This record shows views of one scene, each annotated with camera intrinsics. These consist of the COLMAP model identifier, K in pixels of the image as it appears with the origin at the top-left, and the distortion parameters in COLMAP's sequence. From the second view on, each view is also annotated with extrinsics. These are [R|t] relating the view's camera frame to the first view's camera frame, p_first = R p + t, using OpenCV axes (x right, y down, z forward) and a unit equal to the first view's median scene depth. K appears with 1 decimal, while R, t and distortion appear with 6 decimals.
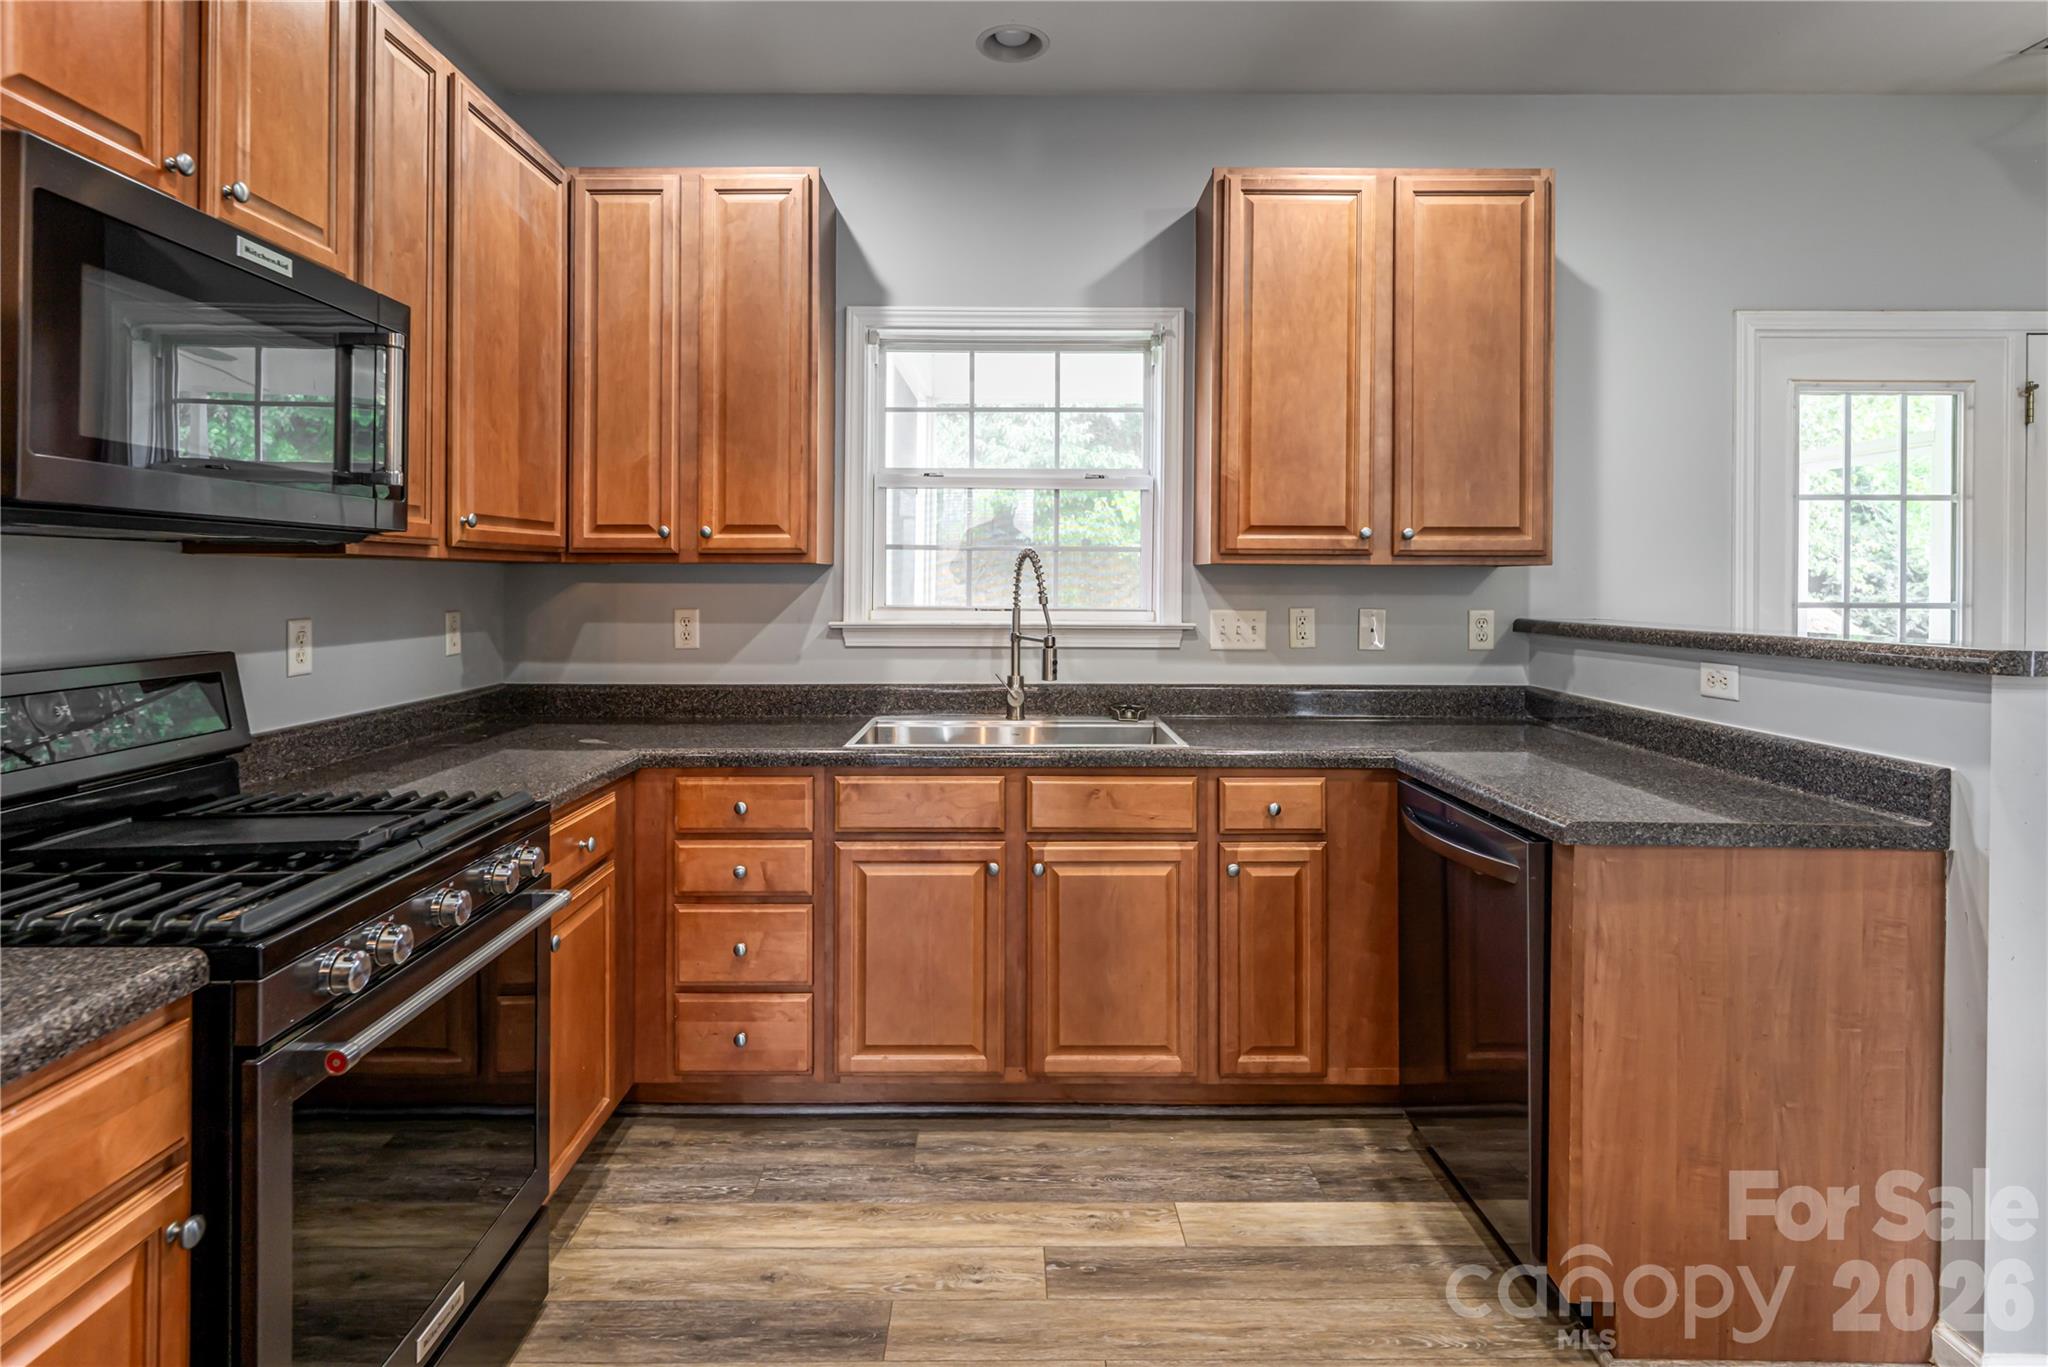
lens RADIAL K [[1071.2, 0, 968.8], [0, 1071.2, 579.8], [0, 0, 1]] dist [0.001163, 0.000411]
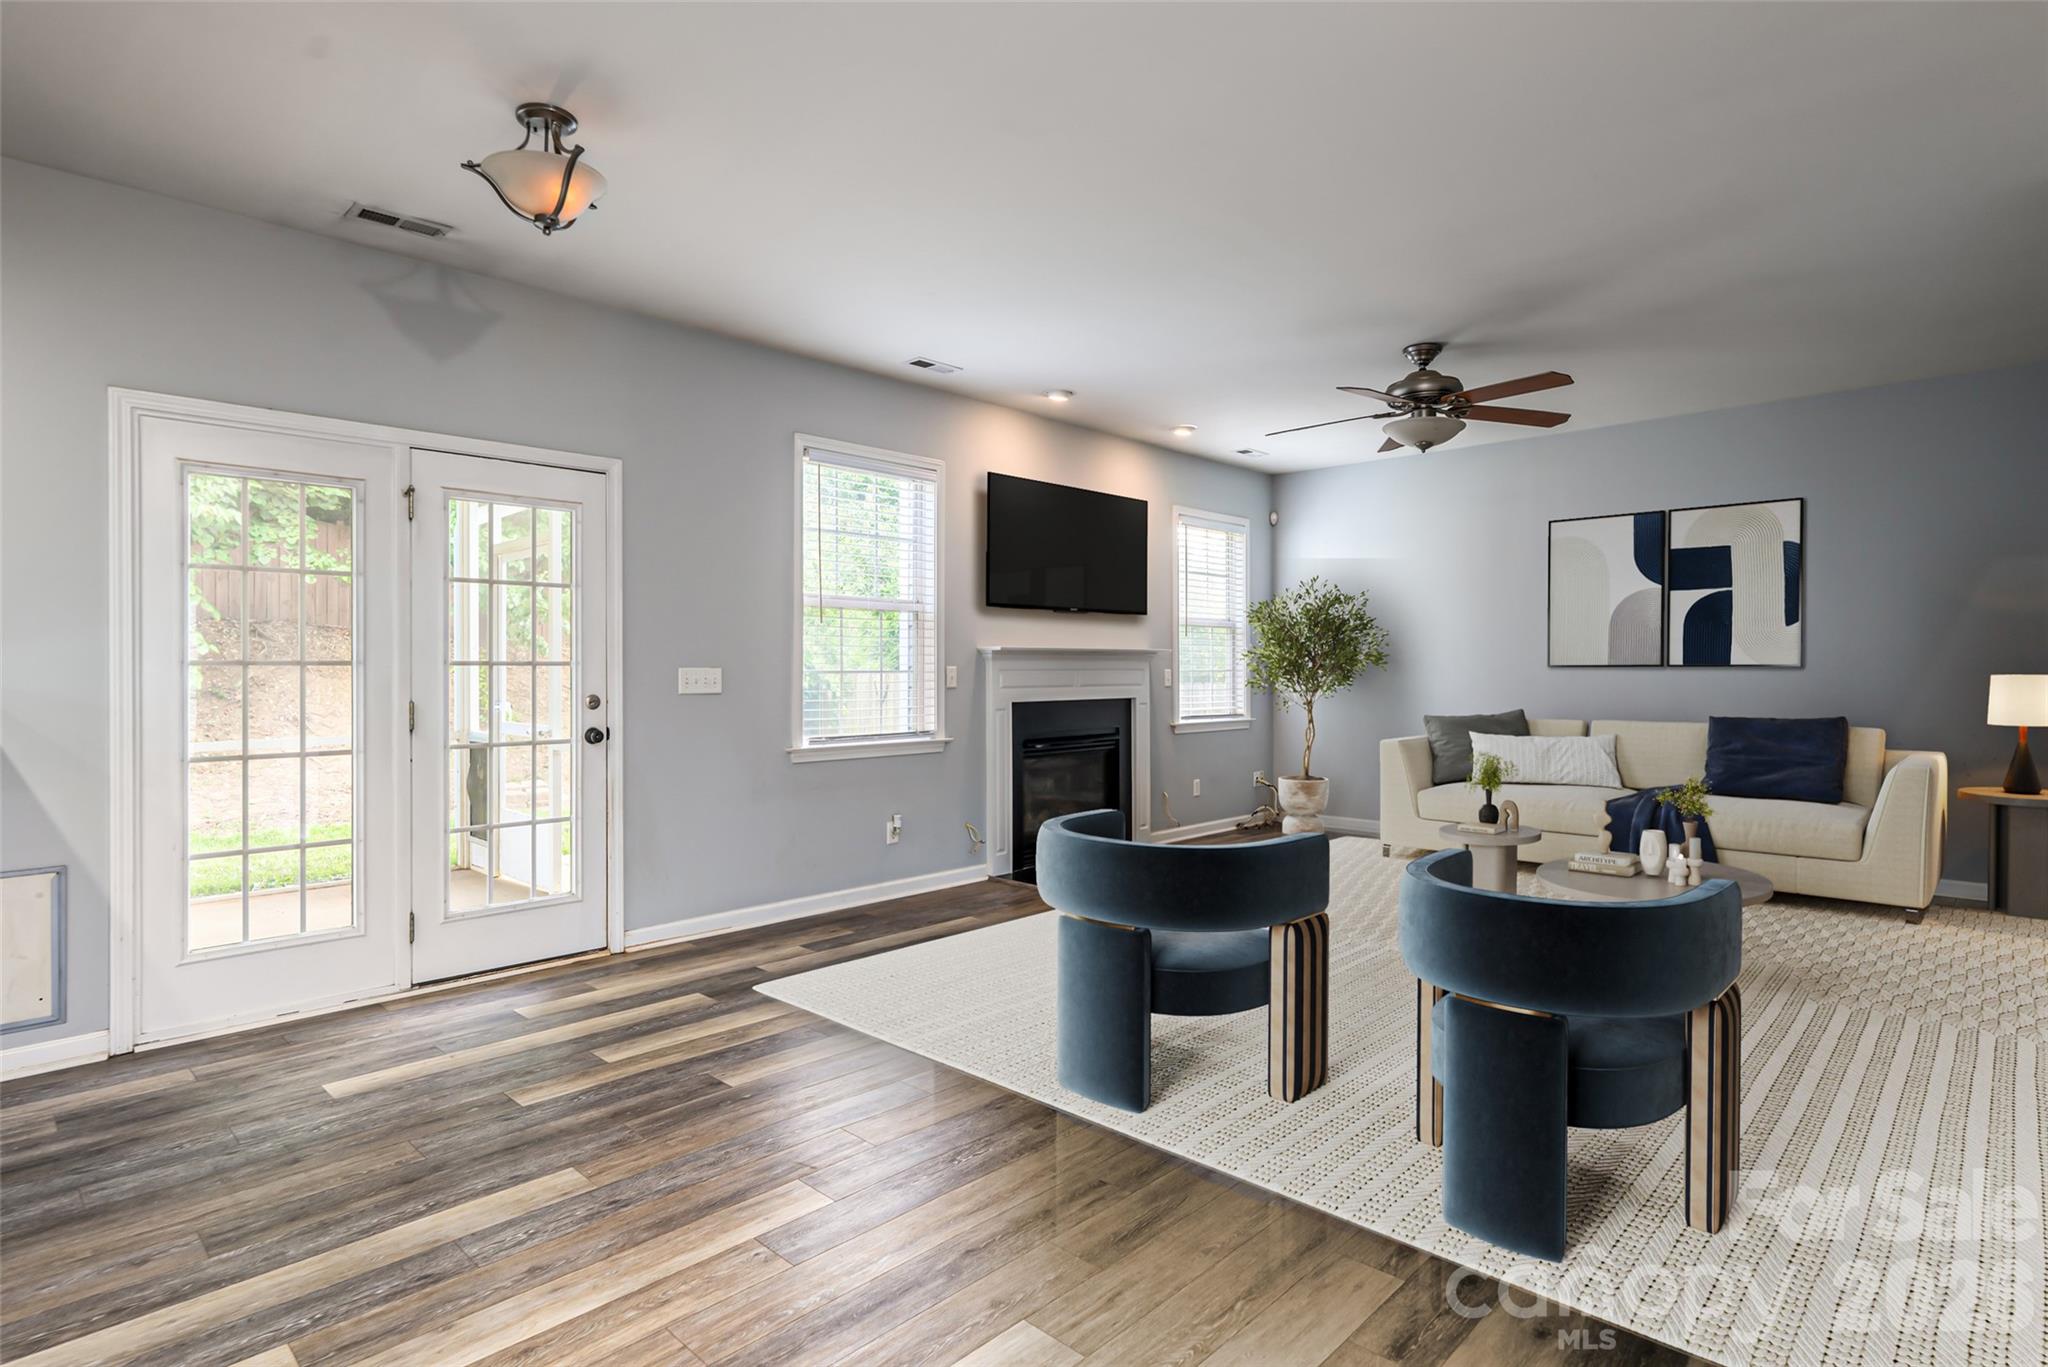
lens RADIAL K [[1071.2, 0, 1022.5], [0, 1071.2, 677.8], [0, 0, 1]] dist [0.001163, 0.000411]
pose [[0.682155, -0.010796, 0.731128, 0.632657], [0.007840, 0.999942, 0.007450, 0.043228], [-0.731166, 0.000650, 0.682200, -0.444998]]
